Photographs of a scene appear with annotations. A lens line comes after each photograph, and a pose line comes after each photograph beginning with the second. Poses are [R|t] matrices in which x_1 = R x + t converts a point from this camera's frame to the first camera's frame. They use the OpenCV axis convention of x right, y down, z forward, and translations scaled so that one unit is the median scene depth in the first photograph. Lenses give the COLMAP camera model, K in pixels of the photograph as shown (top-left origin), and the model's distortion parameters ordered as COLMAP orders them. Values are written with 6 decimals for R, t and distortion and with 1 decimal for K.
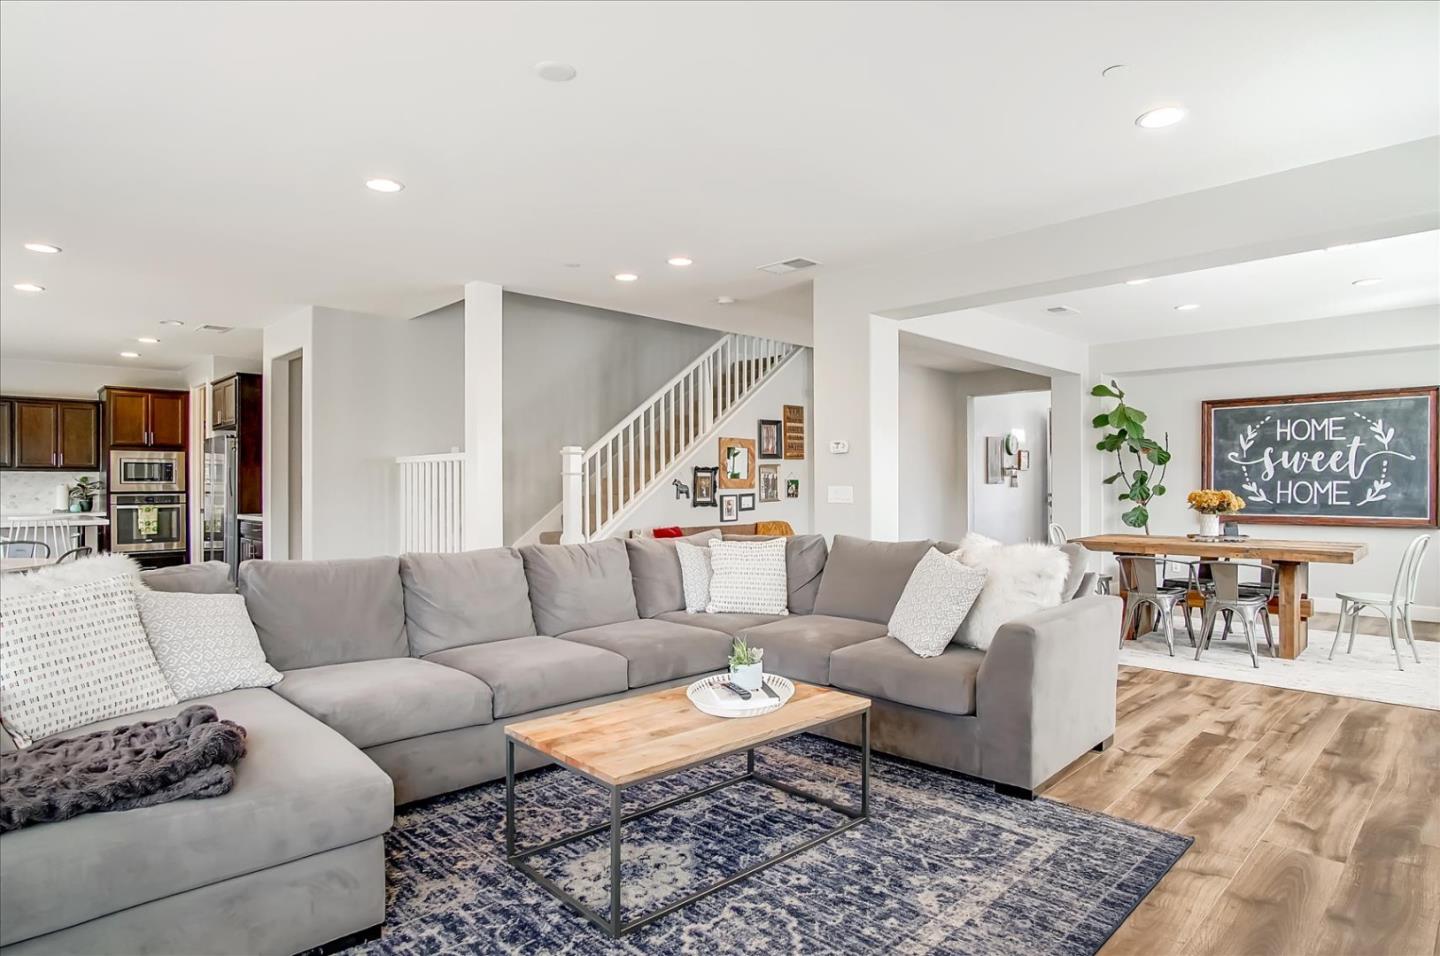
lens RADIAL K [[797.6, 0, 721.6], [0, 797.6, 485.5], [0, 0, 1]] dist [-0.030312, 0.000714]
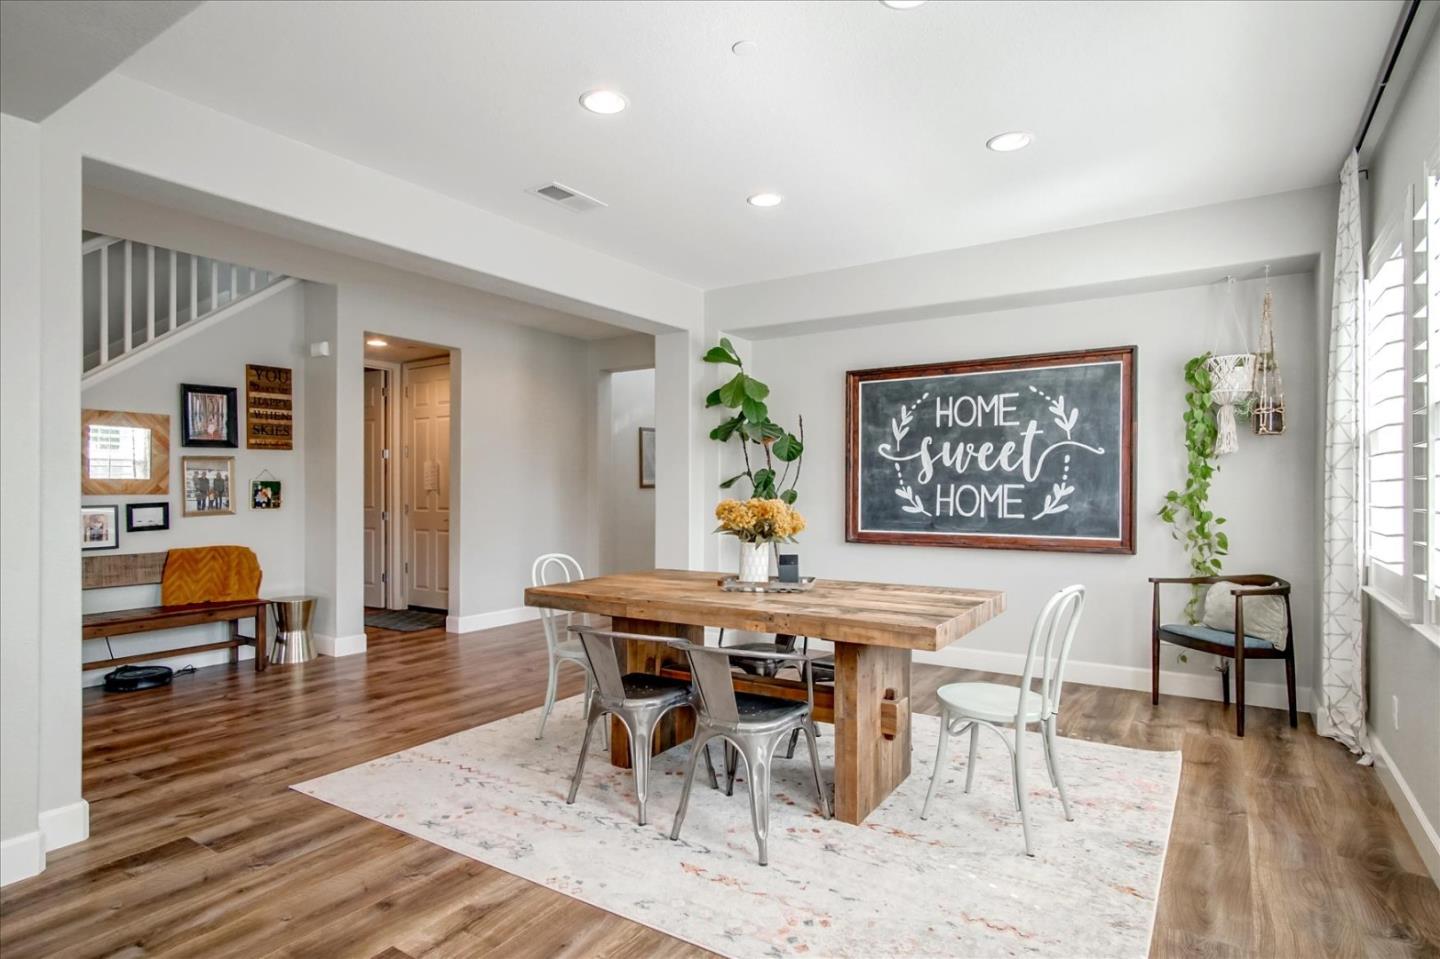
lens RADIAL K [[777.2, 0, 723.4], [0, 777.2, 487.0], [0, 0, 1]] dist [-0.029133, 0.000439]
pose [[0.975907, 0.002243, 0.218175, 0.366798], [-0.001323, 0.999990, -0.004363, -0.000098], [-0.218182, 0.003969, 0.975900, 0.361674]]
